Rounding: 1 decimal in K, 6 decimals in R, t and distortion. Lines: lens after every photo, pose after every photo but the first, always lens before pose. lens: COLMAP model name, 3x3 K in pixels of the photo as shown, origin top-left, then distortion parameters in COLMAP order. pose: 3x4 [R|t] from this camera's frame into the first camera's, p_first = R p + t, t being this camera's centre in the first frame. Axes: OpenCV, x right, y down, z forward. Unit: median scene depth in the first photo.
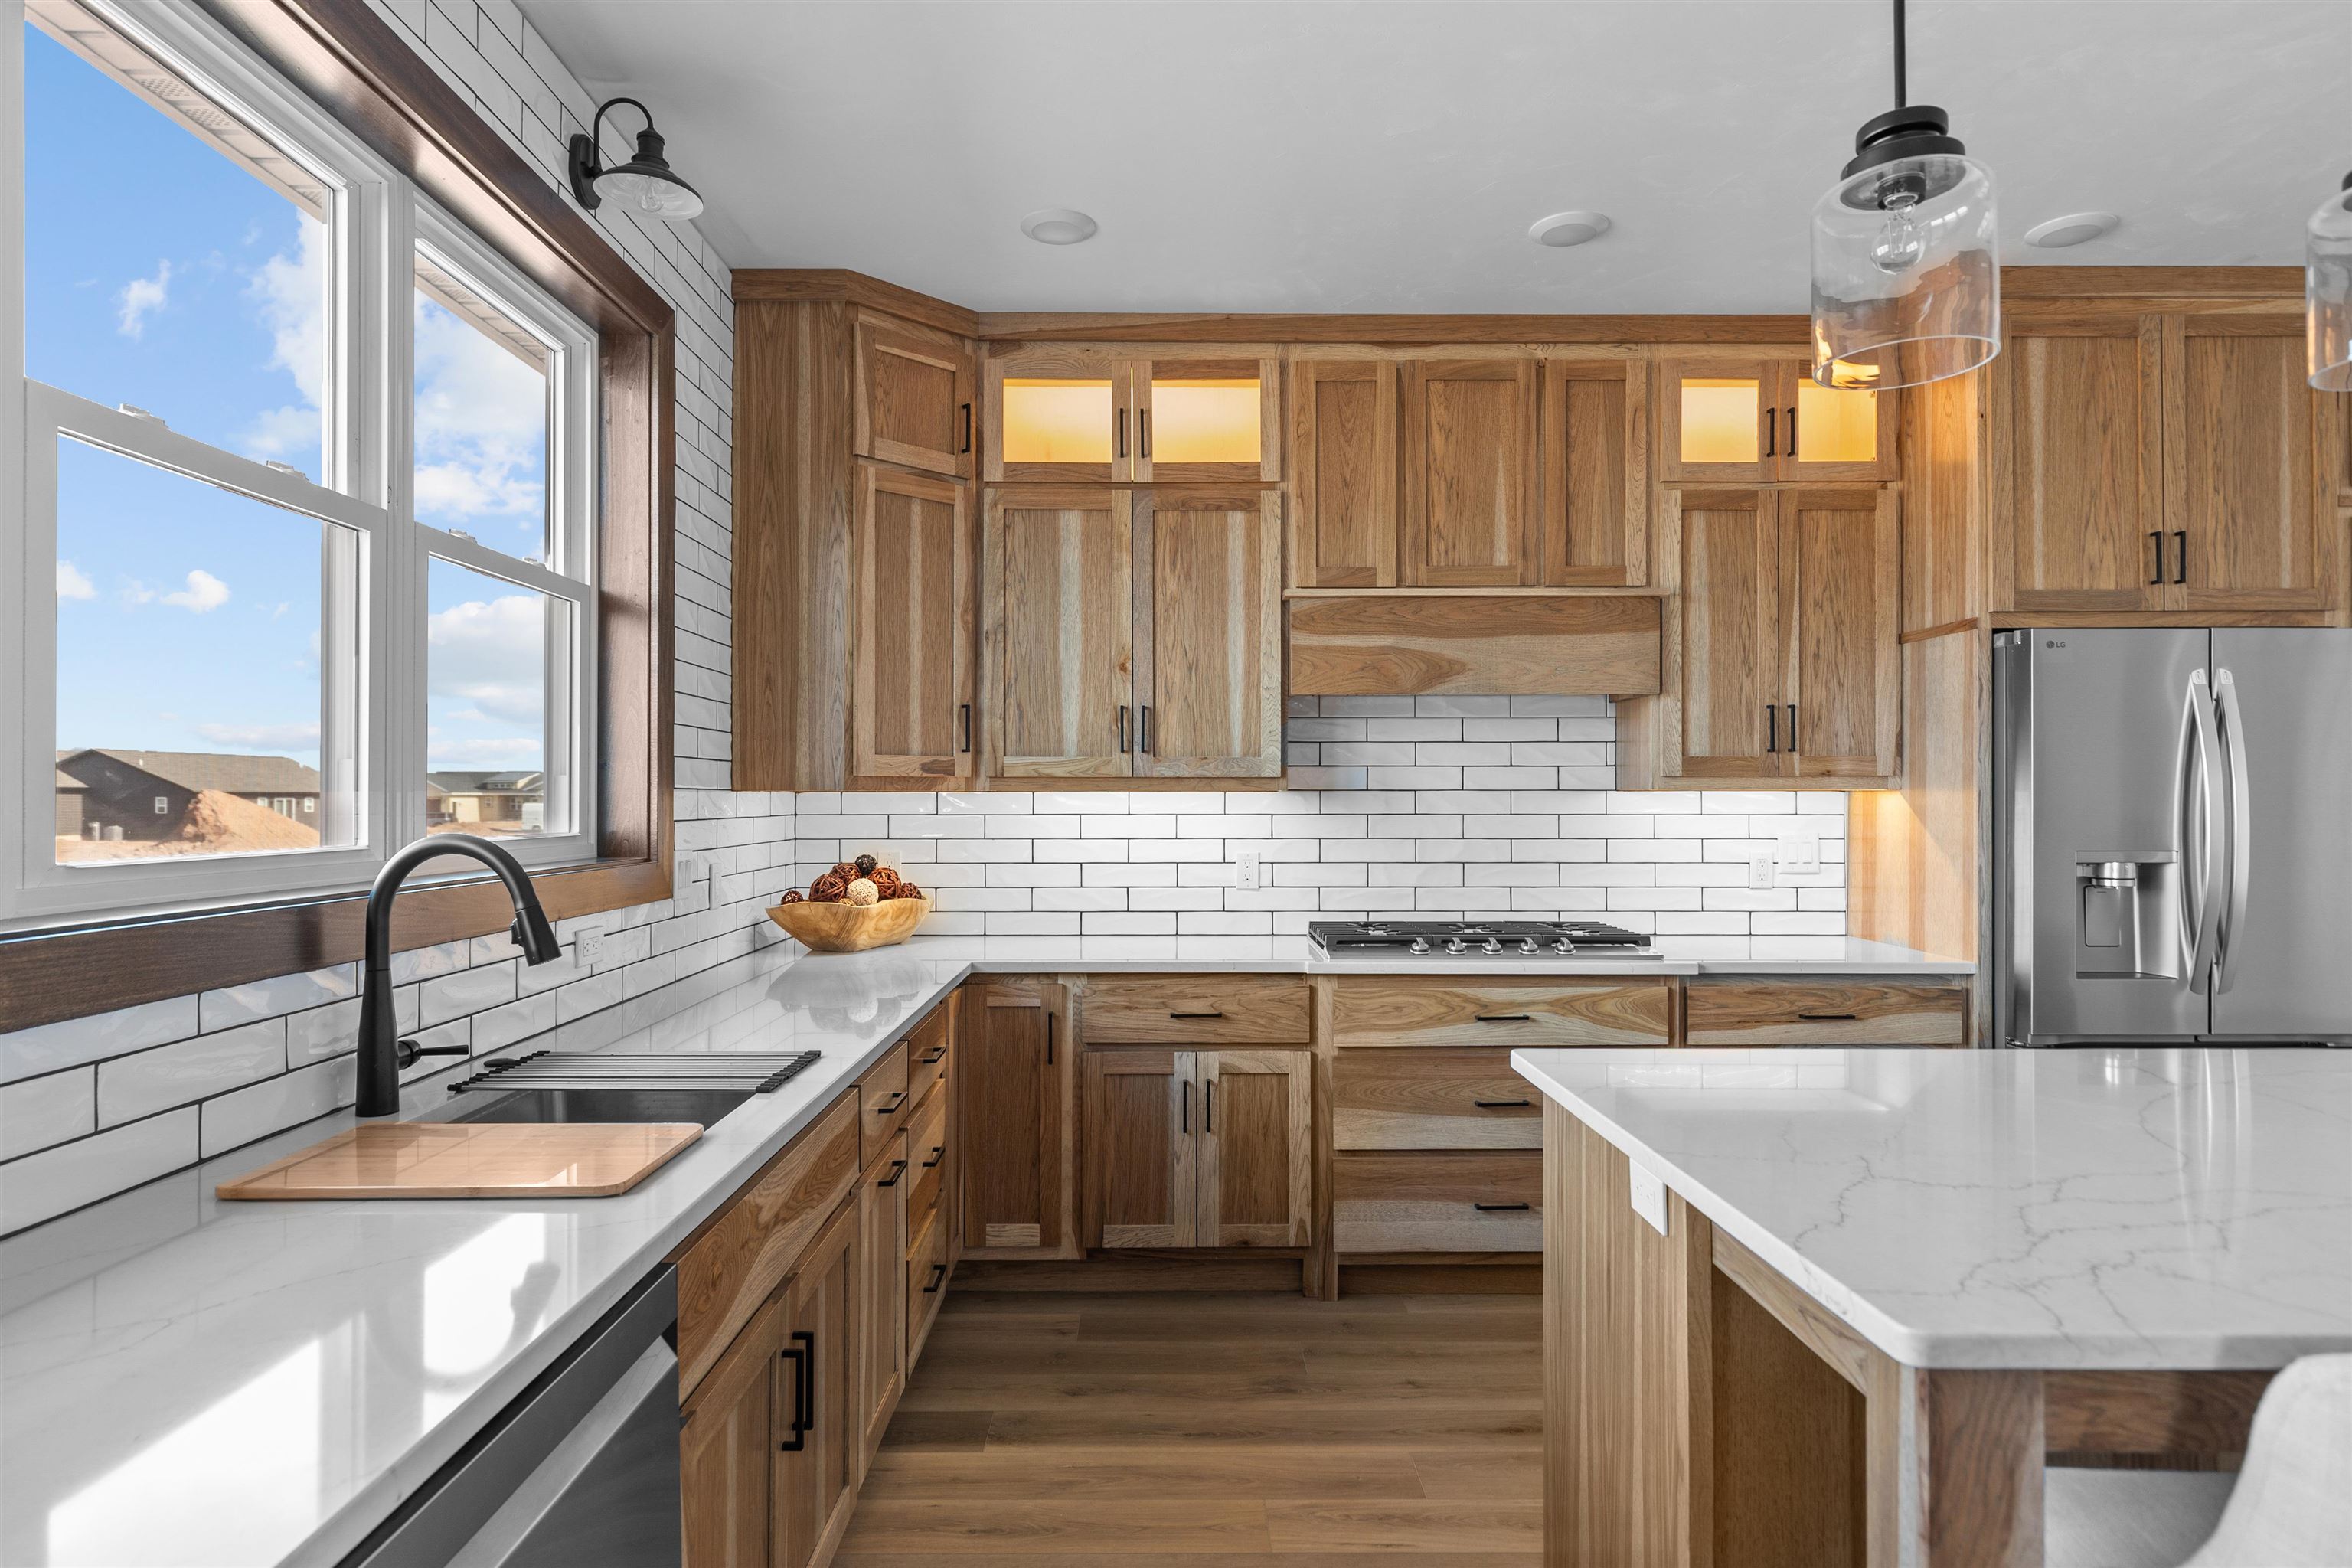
lens RADIAL K [[1283.5, 0, 1172.6], [0, 1283.5, 791.3], [0, 0, 1]] dist [0.001730, 0.001341]
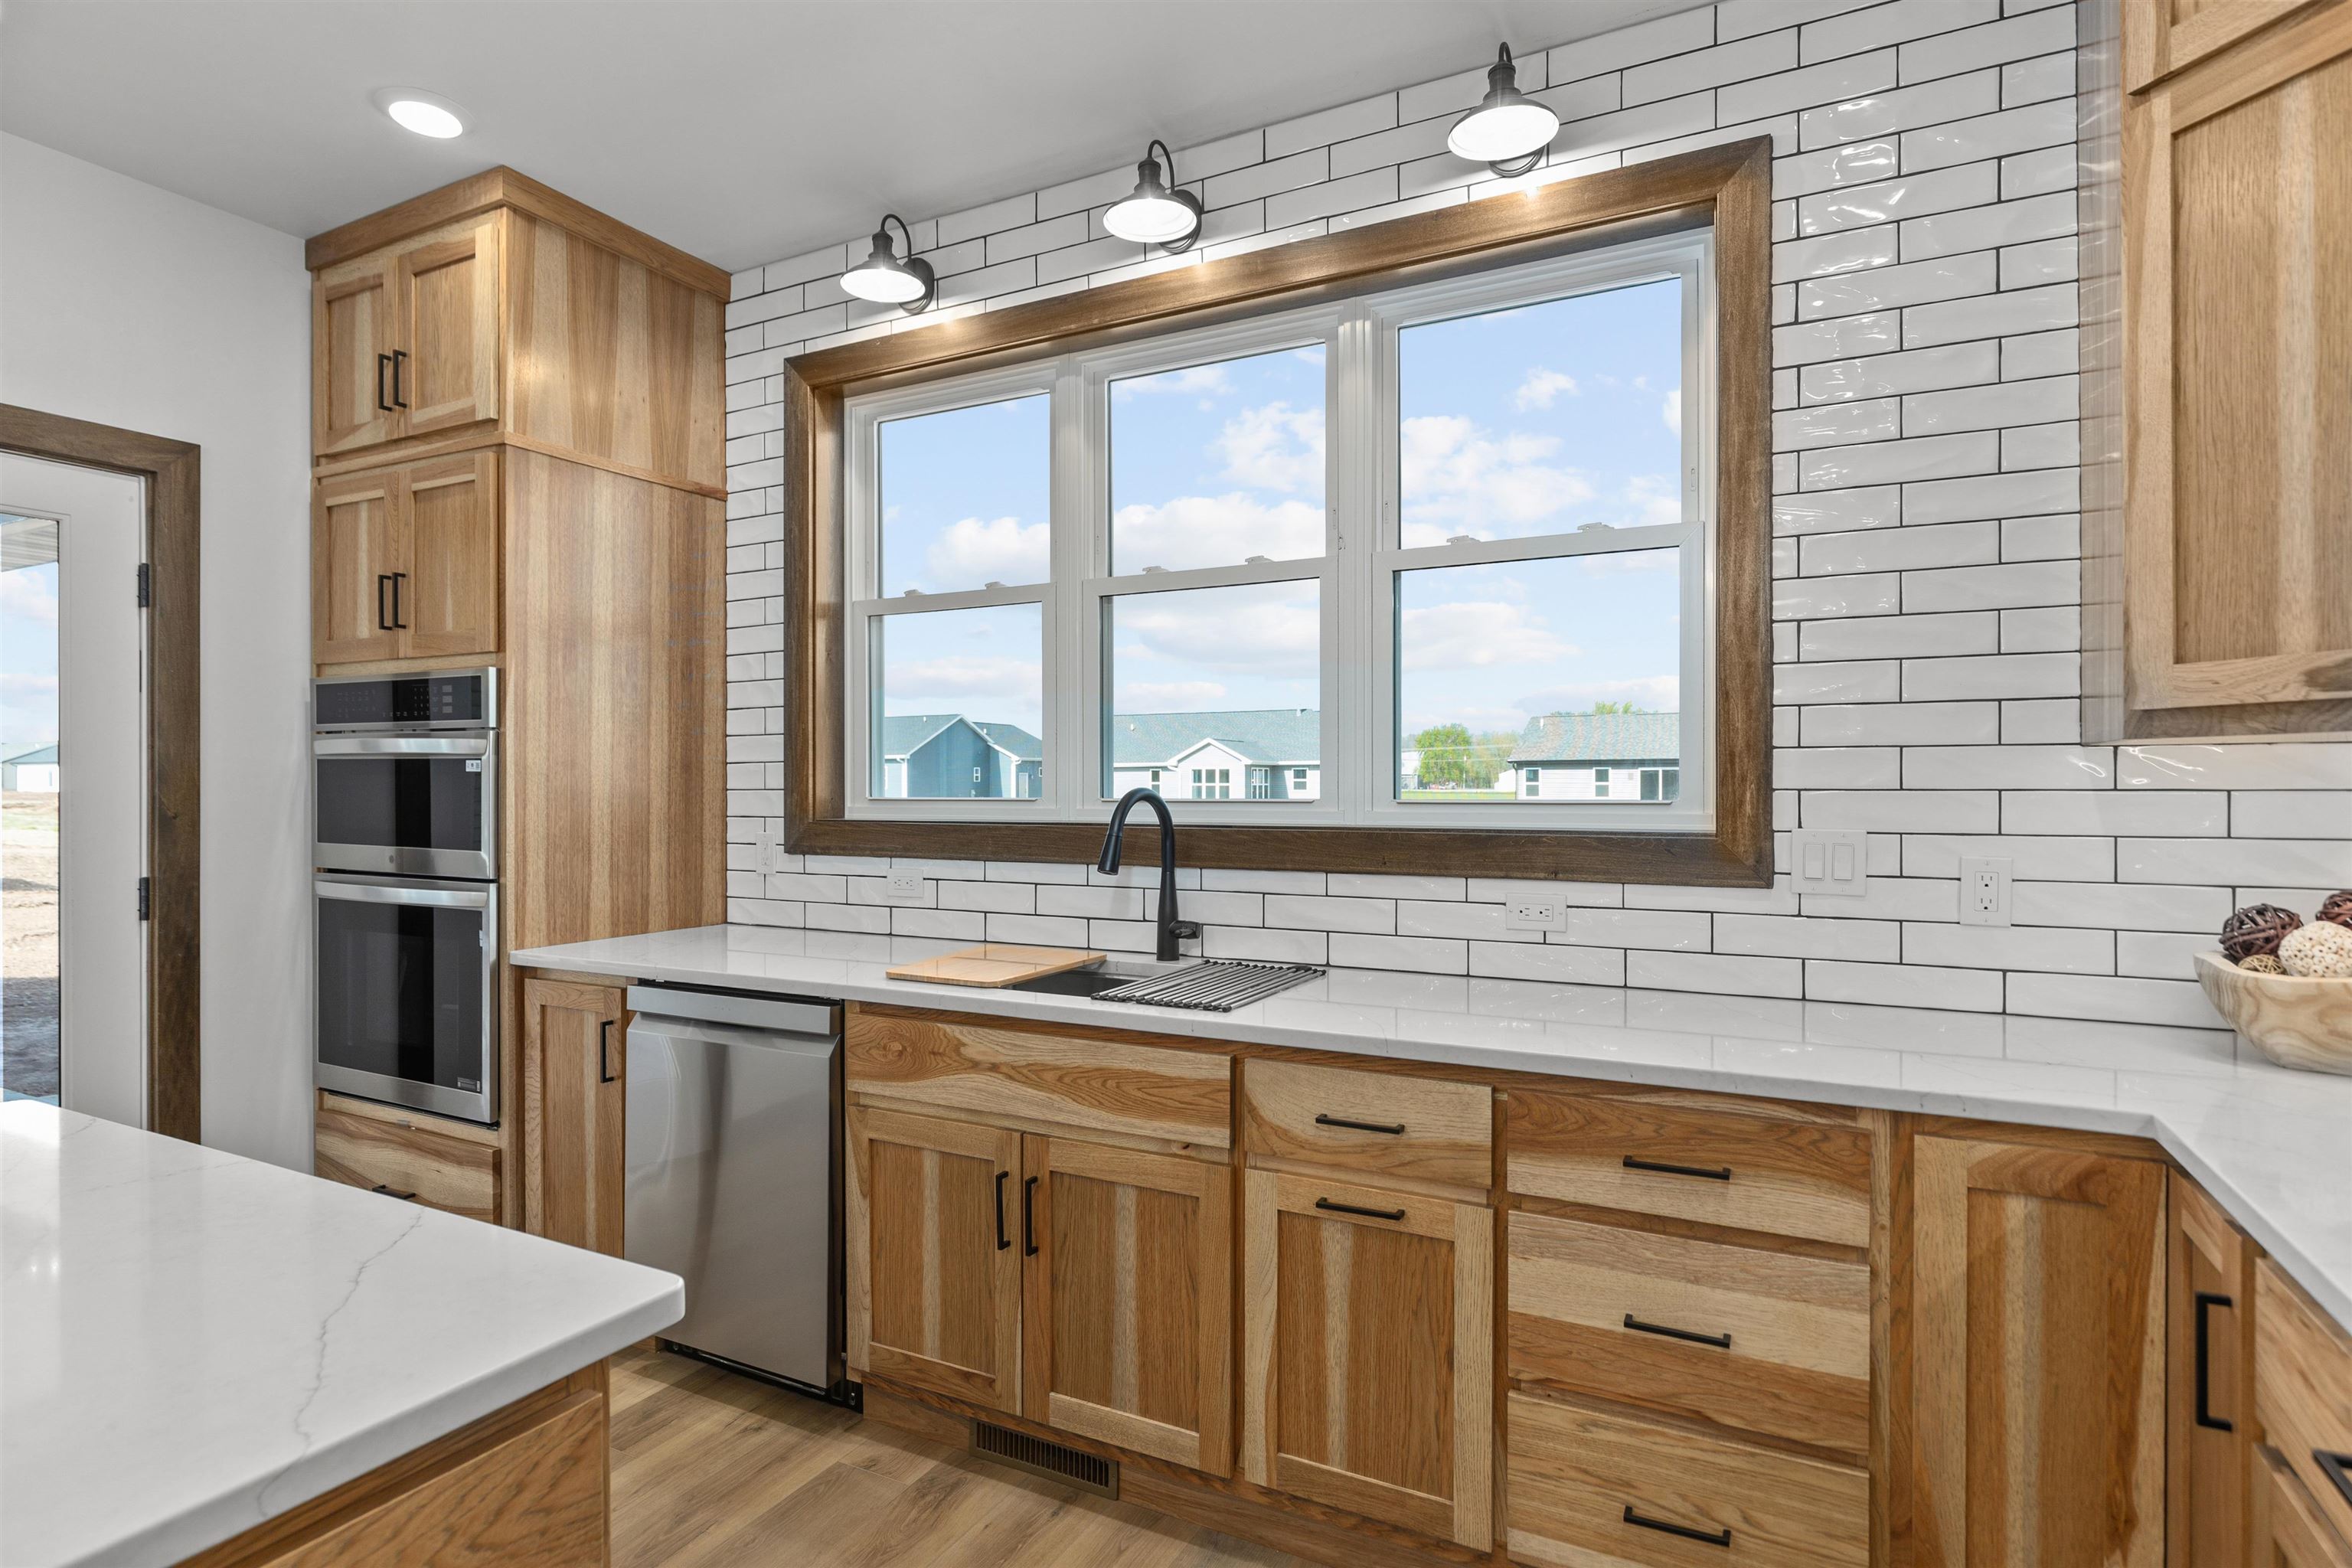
lens RADIAL K [[1200.3, 0, 1177.6], [0, 1200.3, 791.1], [0, 0, 1]] dist [0.000297, -0.000755]
pose [[-0.470610, 0.004665, -0.882329, 0.370439], [0.009620, 0.999954, 0.000156, 0.016545], [0.882289, -0.008415, -0.470633, 0.891651]]
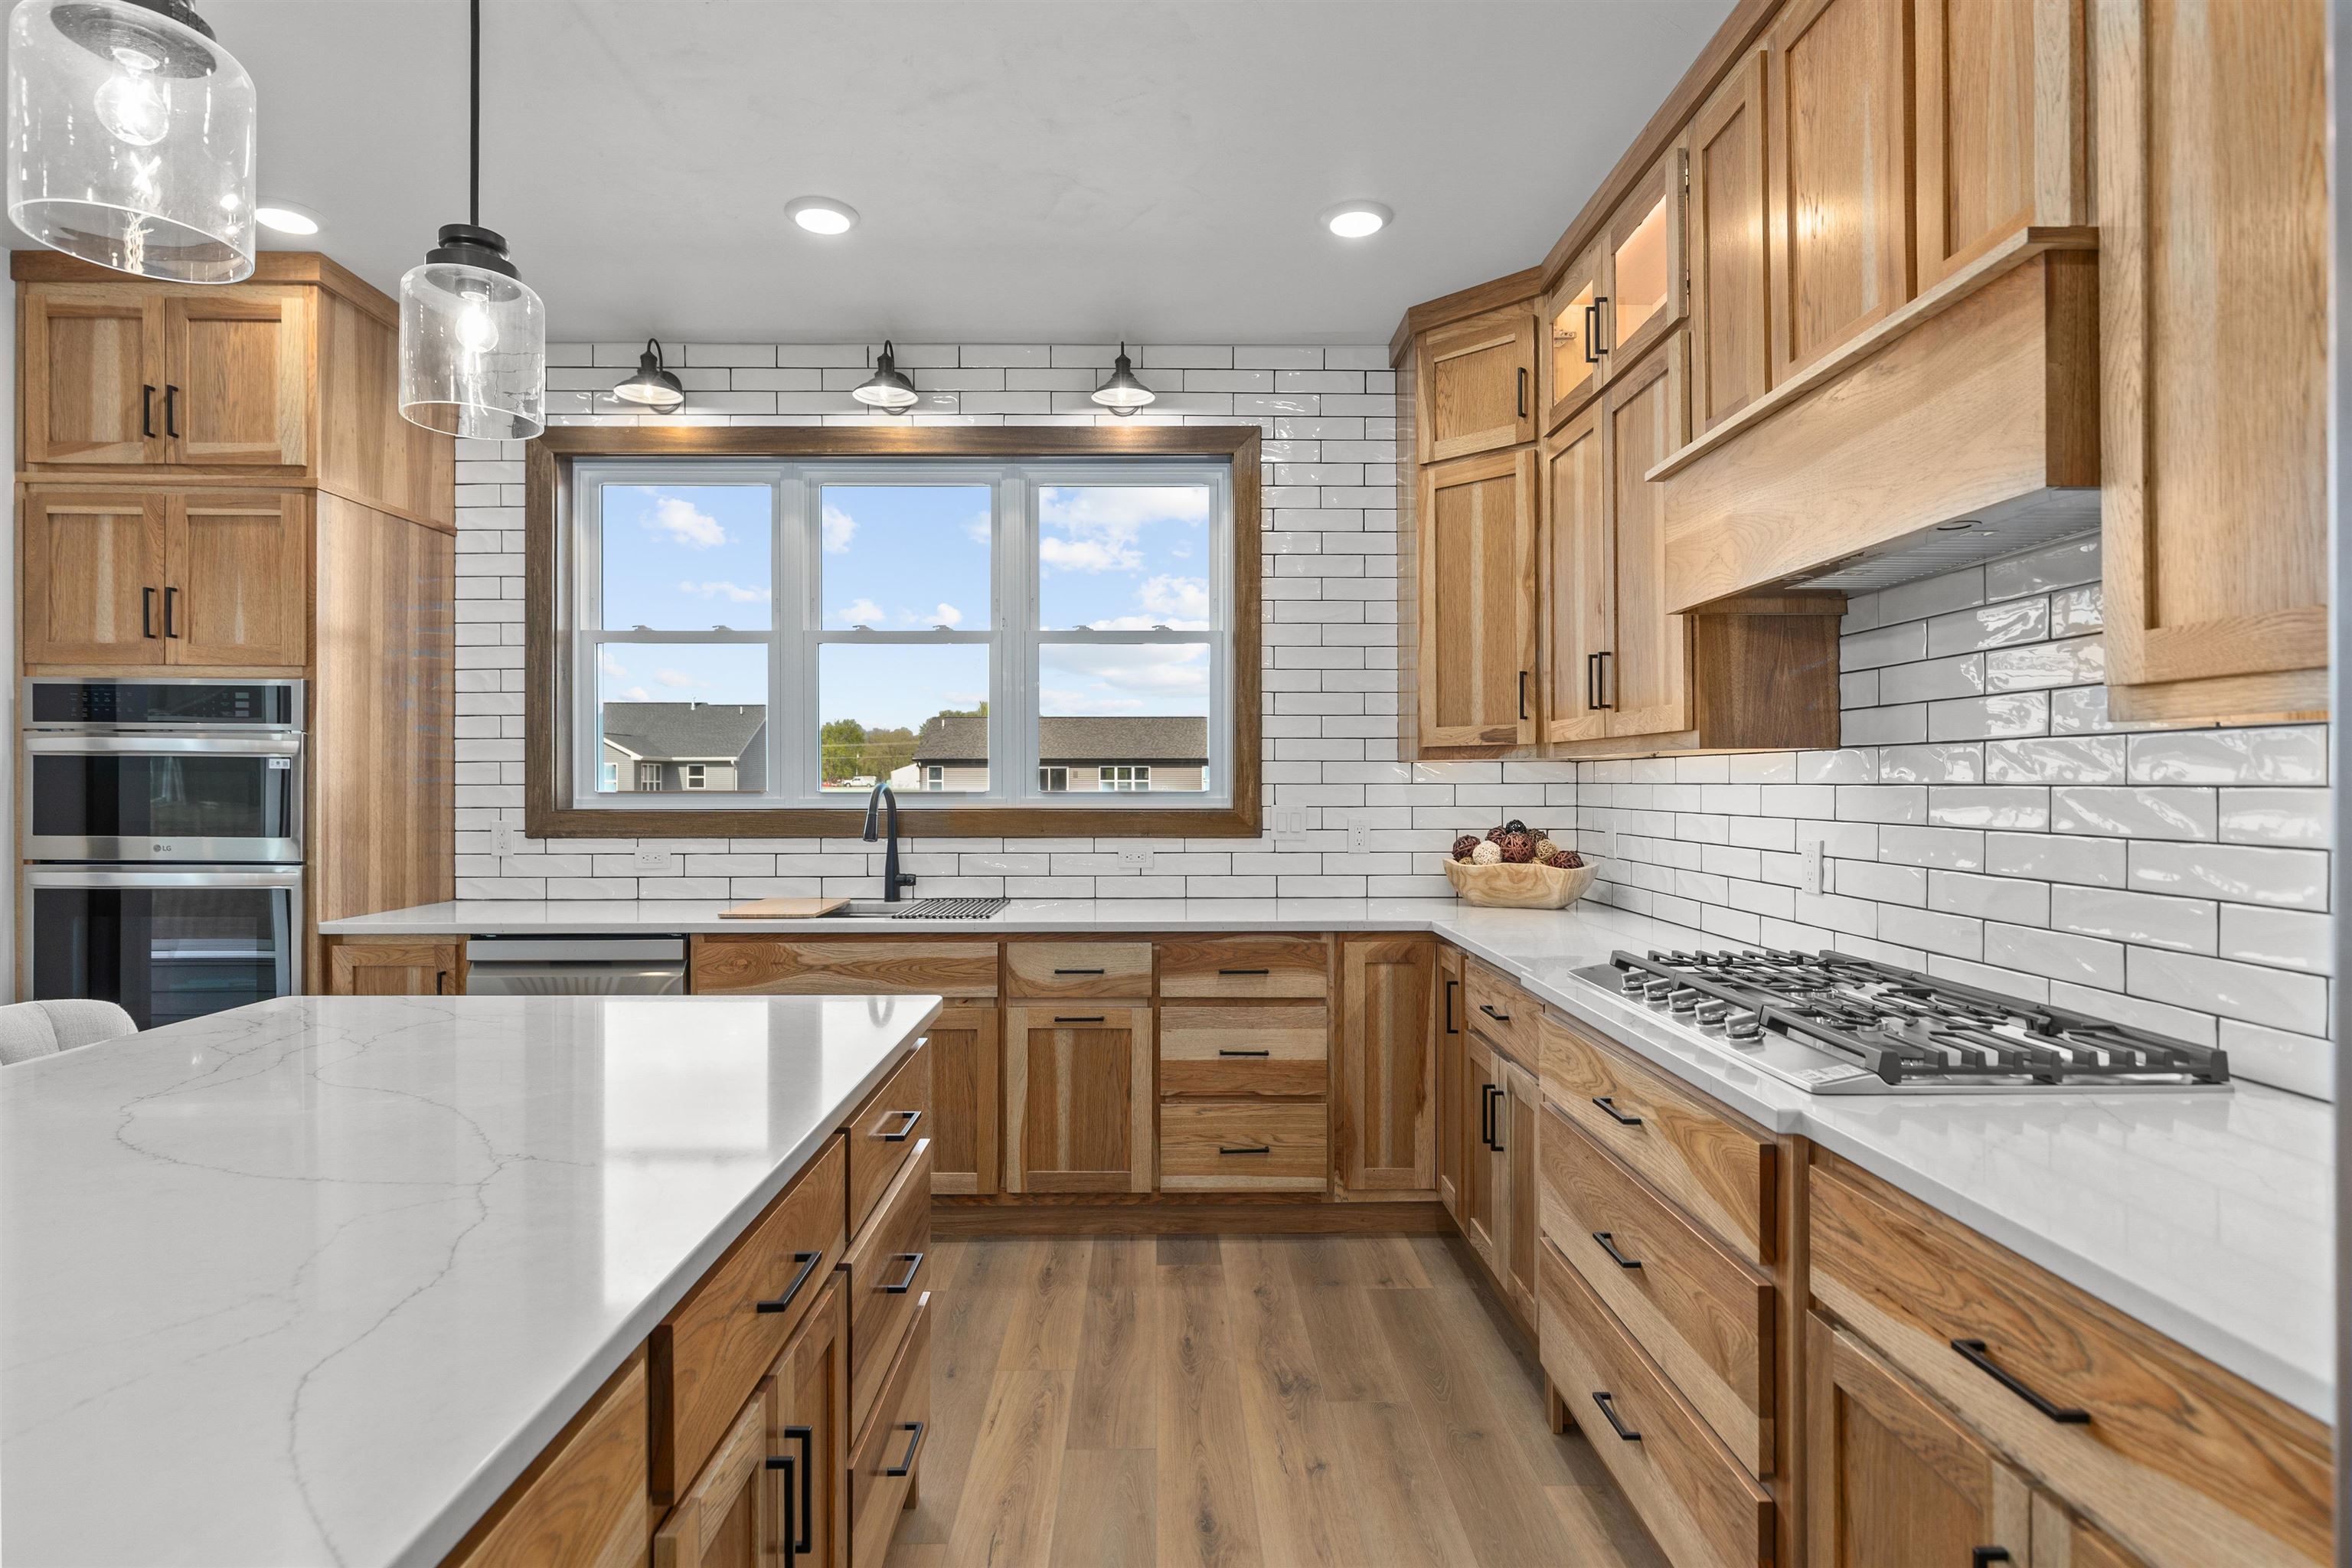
lens RADIAL K [[1200.3, 0, 1169.9], [0, 1200.3, 785.7], [0, 0, 1]] dist [0.000297, -0.000755]
pose [[0.001327, 0.002965, -0.999995, 0.824227], [0.010136, 0.999944, 0.002978, 0.016306], [0.999948, -0.010140, 0.001297, 0.779636]]
